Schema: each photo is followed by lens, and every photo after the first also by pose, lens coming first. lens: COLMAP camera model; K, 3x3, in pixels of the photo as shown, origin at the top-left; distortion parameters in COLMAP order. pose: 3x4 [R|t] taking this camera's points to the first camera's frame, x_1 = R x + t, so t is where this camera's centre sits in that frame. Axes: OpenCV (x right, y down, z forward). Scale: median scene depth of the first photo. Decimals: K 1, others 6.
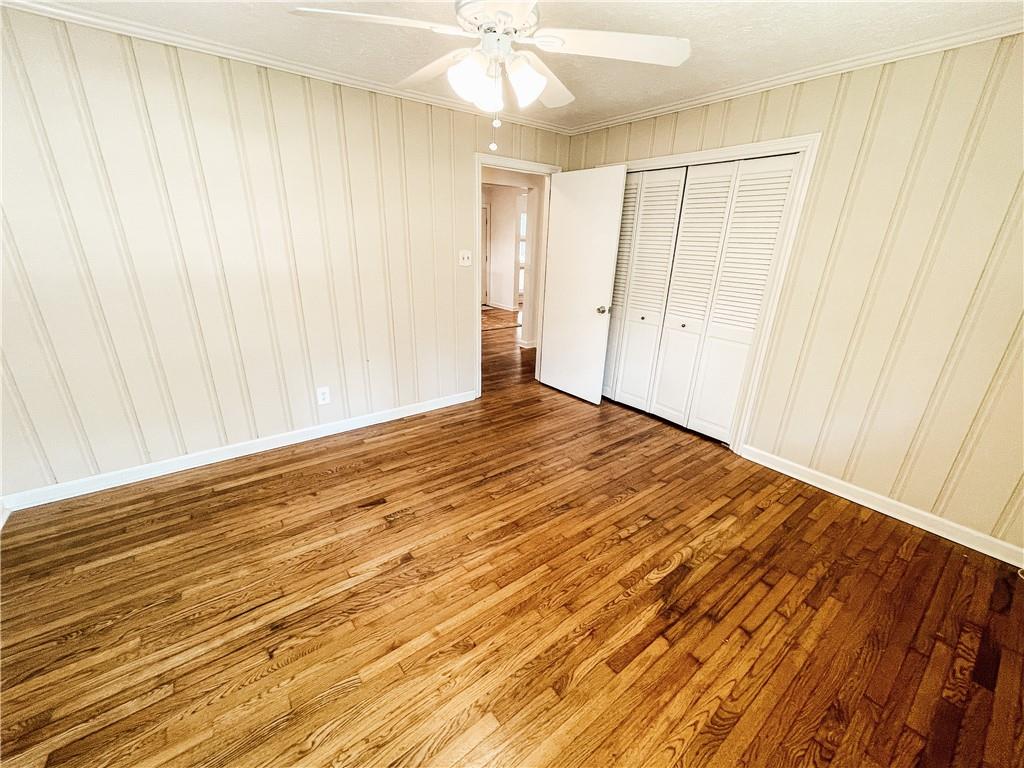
lens RADIAL K [[411.2, 0, 515.3], [0, 411.2, 386.5], [0, 0, 1]] dist [-0.000733, 0.000350]
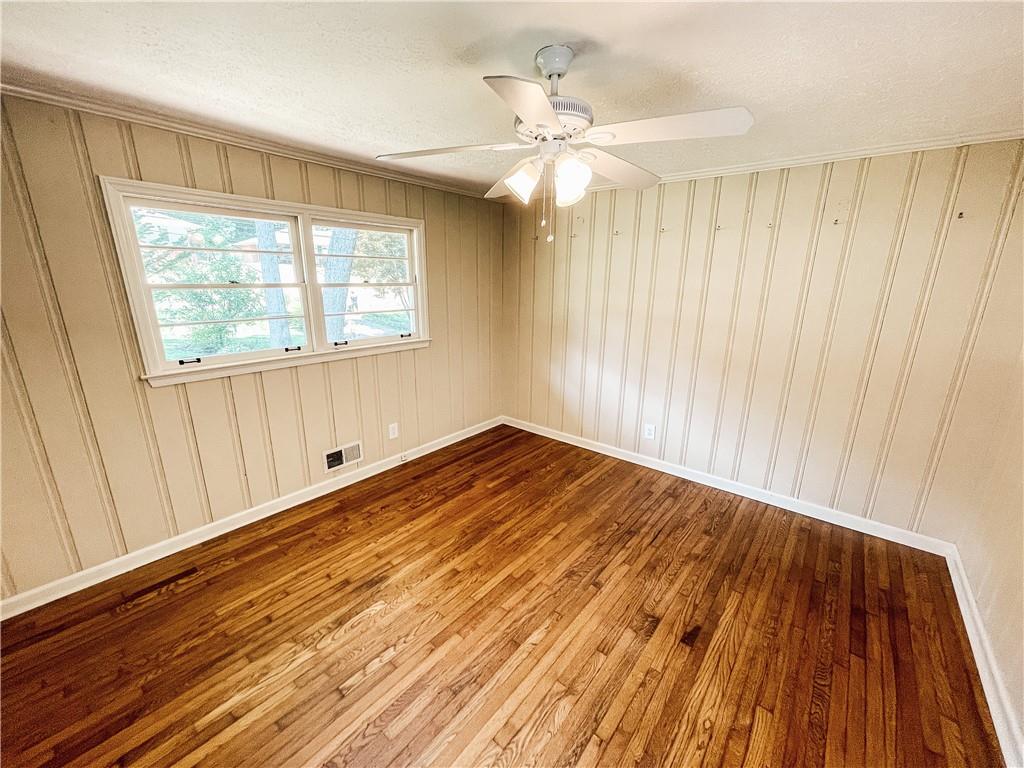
lens RADIAL K [[411.2, 0, 512.7], [0, 411.2, 387.3], [0, 0, 1]] dist [-0.000733, 0.000350]
pose [[-0.973107, 0.021629, -0.229338, 0.225192], [-0.115801, 0.814705, 0.568195, -0.677174], [0.199133, 0.579472, -0.790290, 1.595342]]
